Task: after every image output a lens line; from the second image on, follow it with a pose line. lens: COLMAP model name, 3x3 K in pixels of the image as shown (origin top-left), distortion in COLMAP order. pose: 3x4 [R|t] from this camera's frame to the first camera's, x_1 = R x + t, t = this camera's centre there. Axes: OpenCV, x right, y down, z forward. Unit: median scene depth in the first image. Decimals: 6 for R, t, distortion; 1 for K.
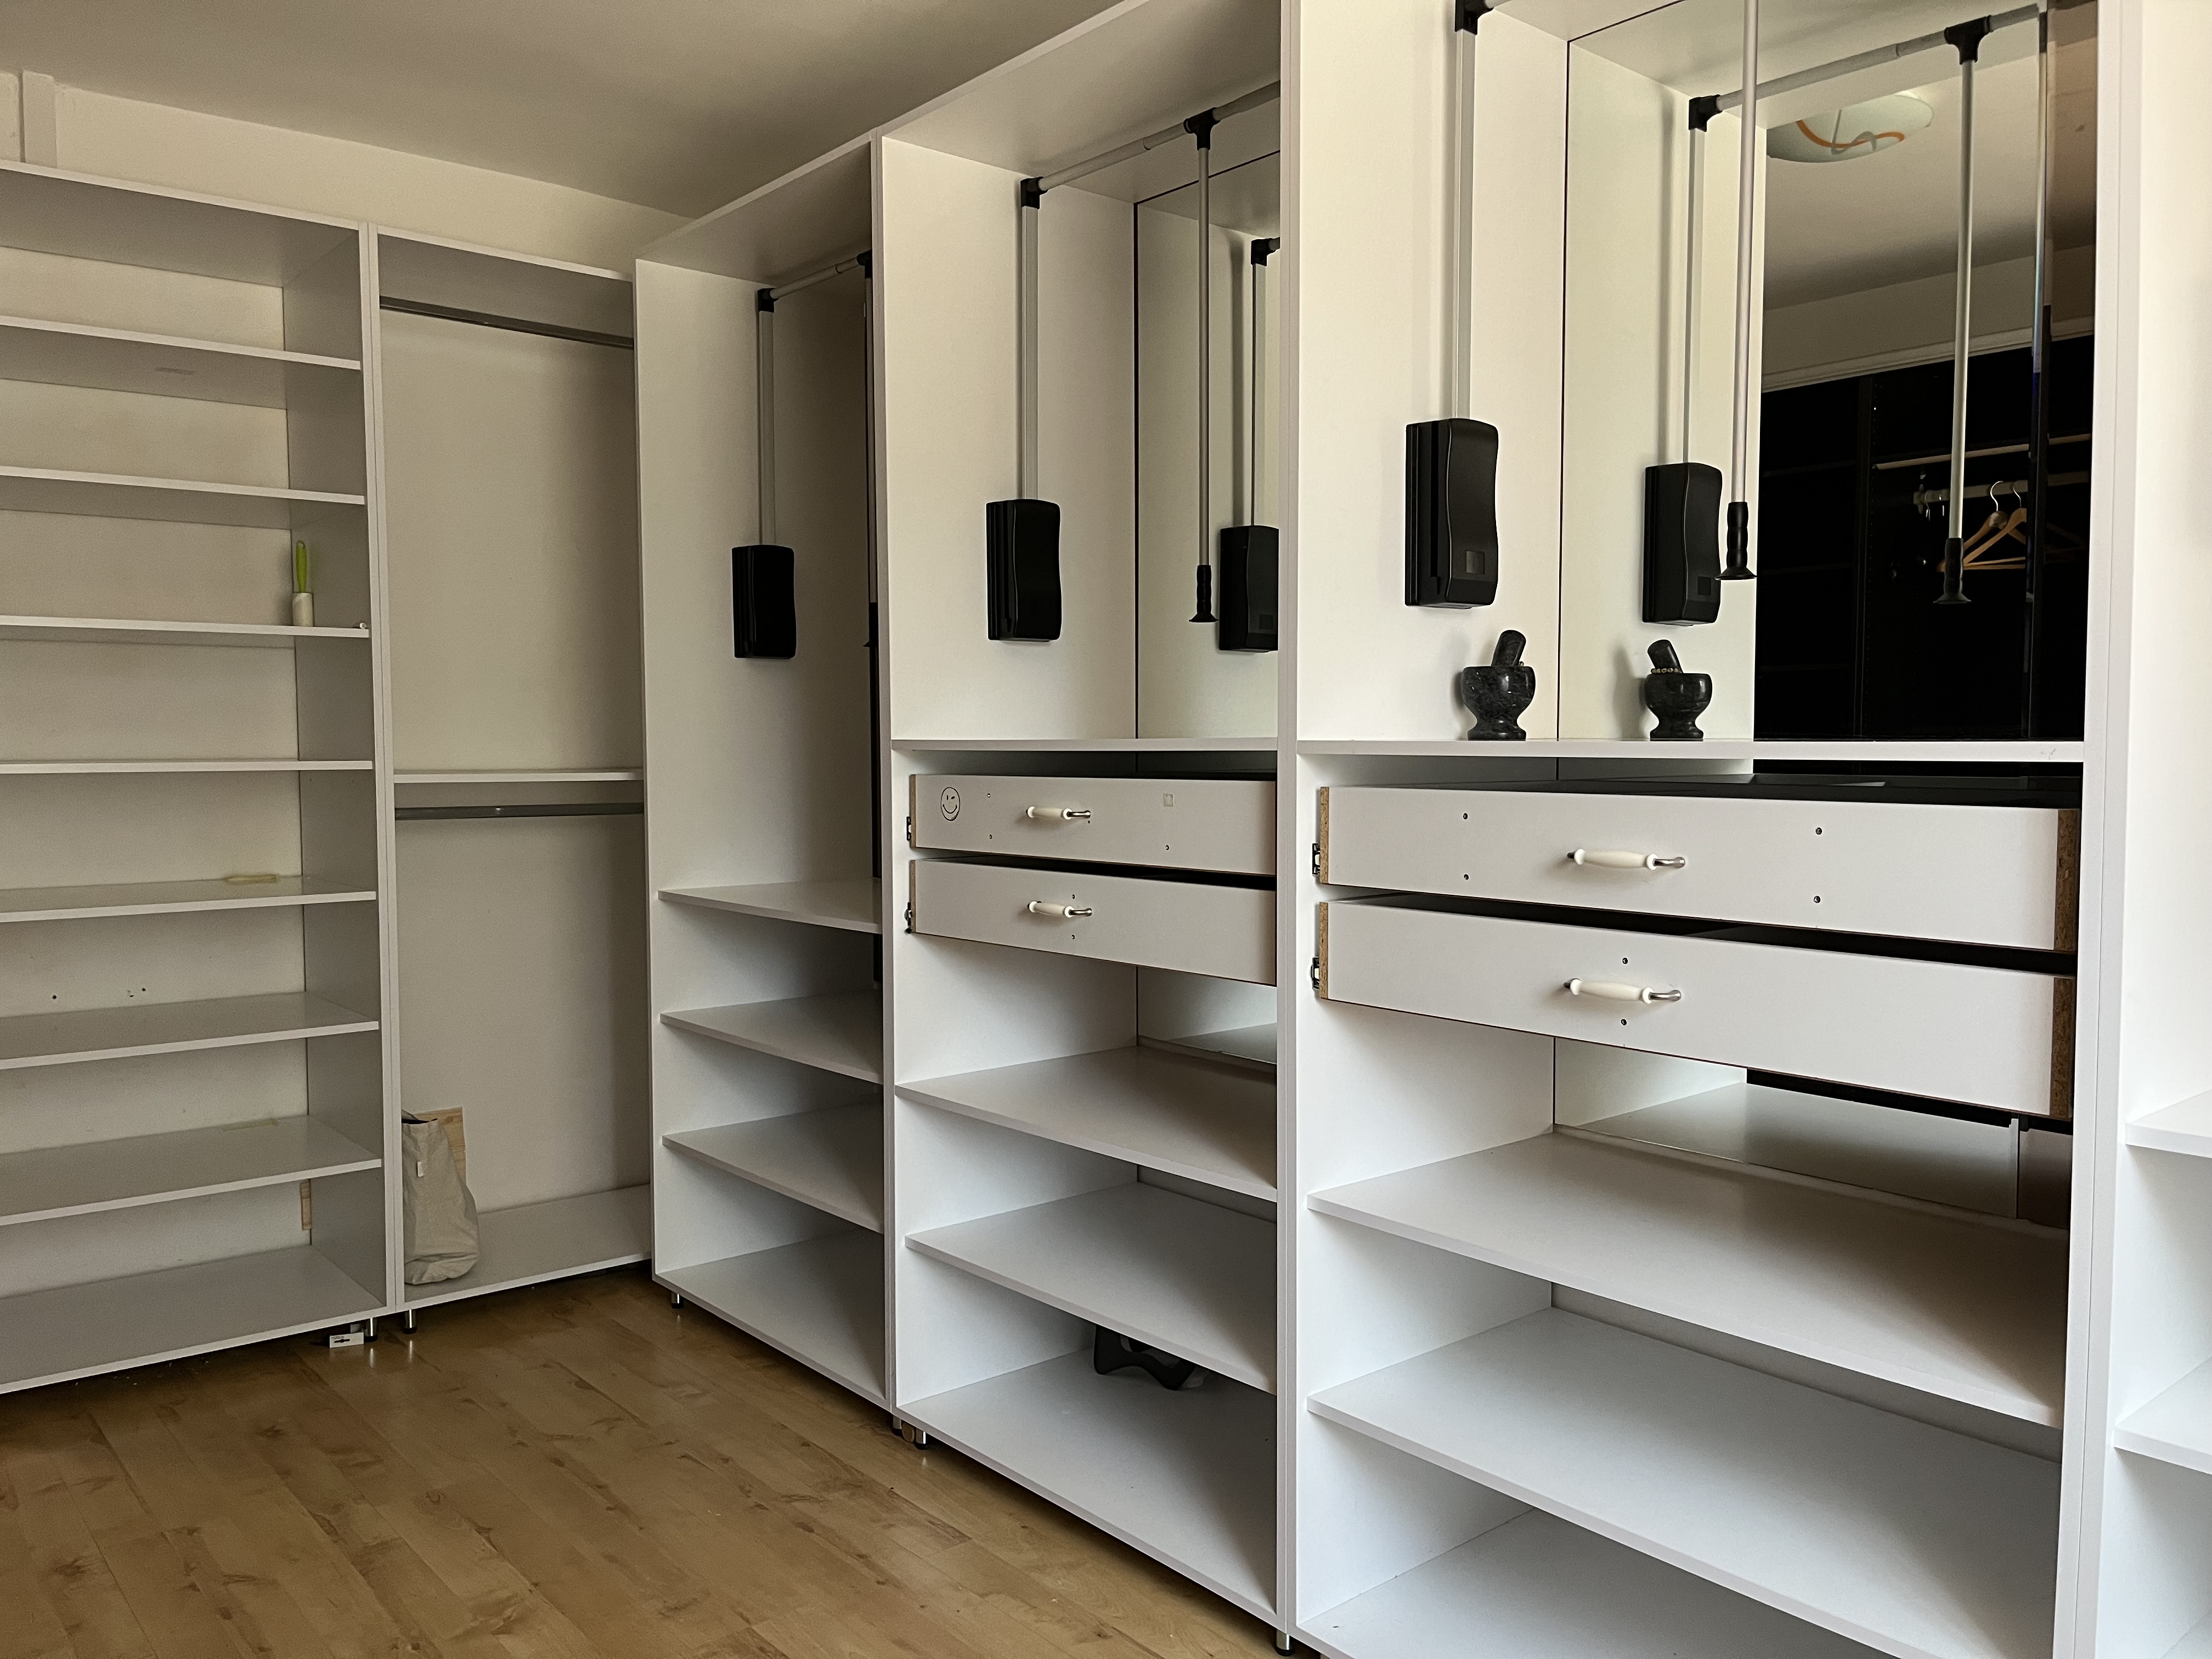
lens RADIAL K [[1675.0, 0, 1106.9], [0, 1675.0, 849.4], [0, 0, 1]] dist [0.061213, -0.087219]
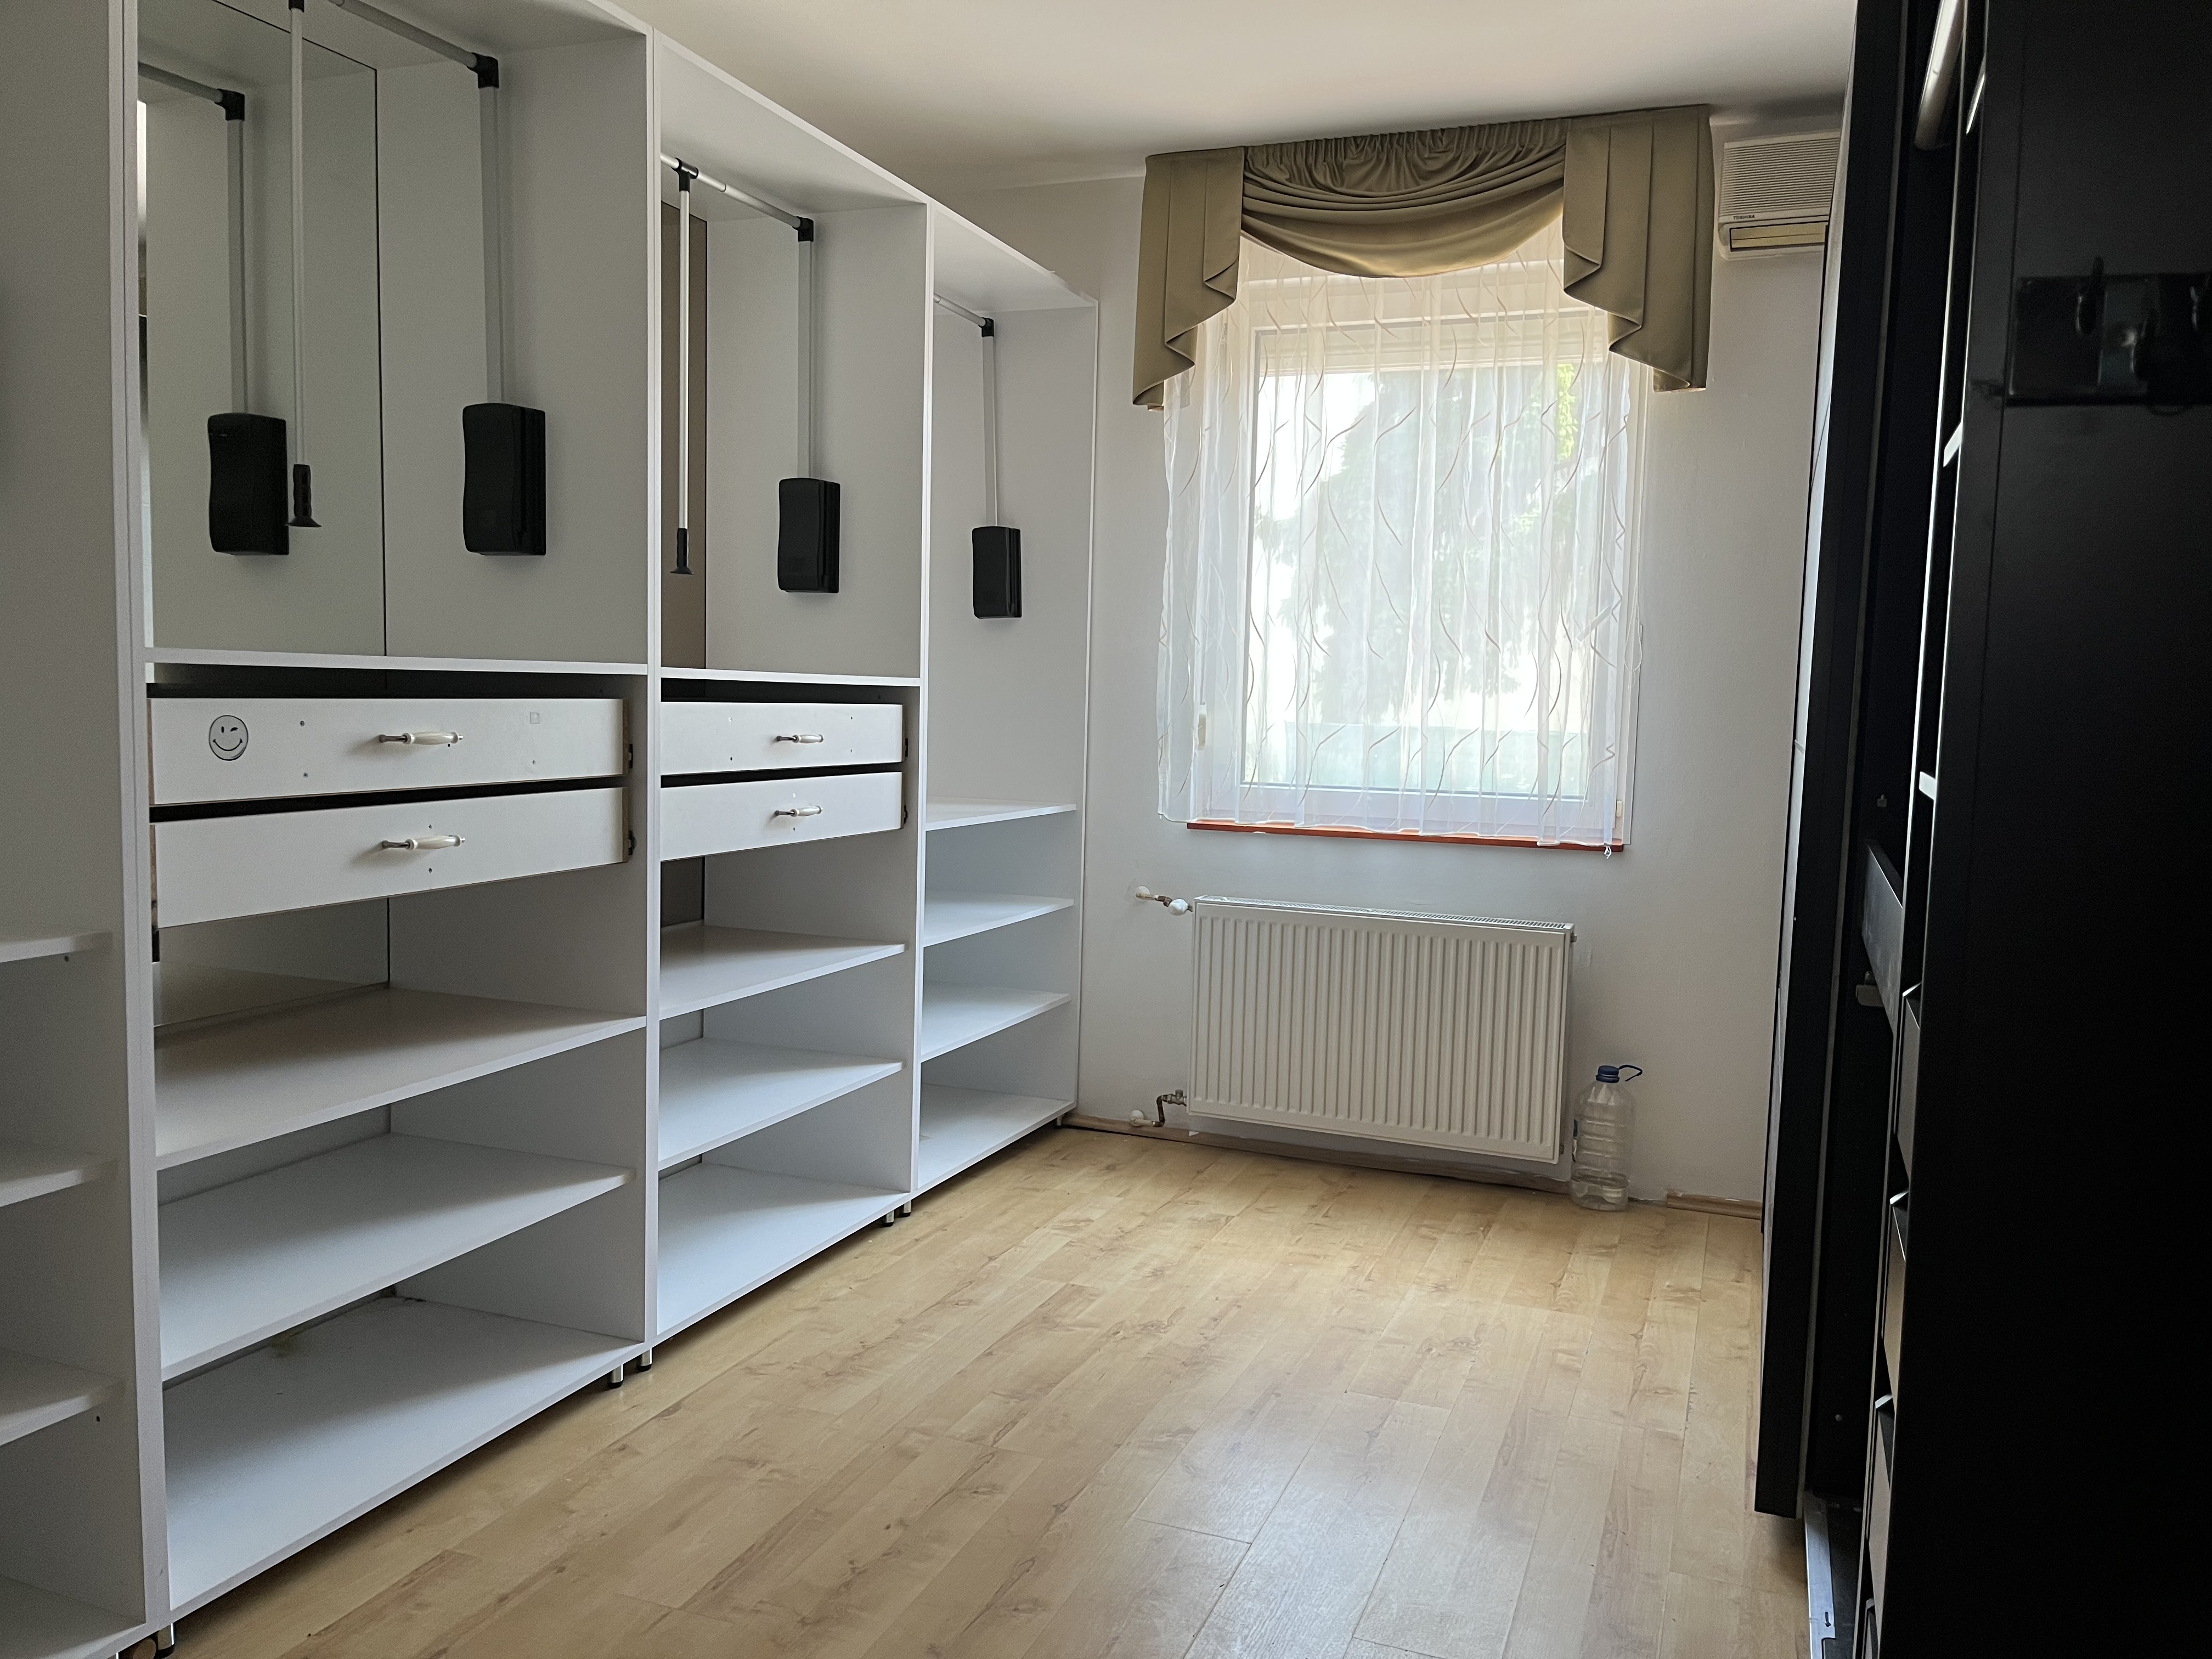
lens RADIAL K [[1675.0, 0, 1109.0], [0, 1675.0, 818.7], [0, 0, 1]] dist [0.061213, -0.087219]
pose [[-0.470312, -0.081781, 0.878703, -1.308403], [0.029618, 0.993673, 0.108334, -0.085518], [-0.882003, 0.076976, -0.464914, 1.400074]]
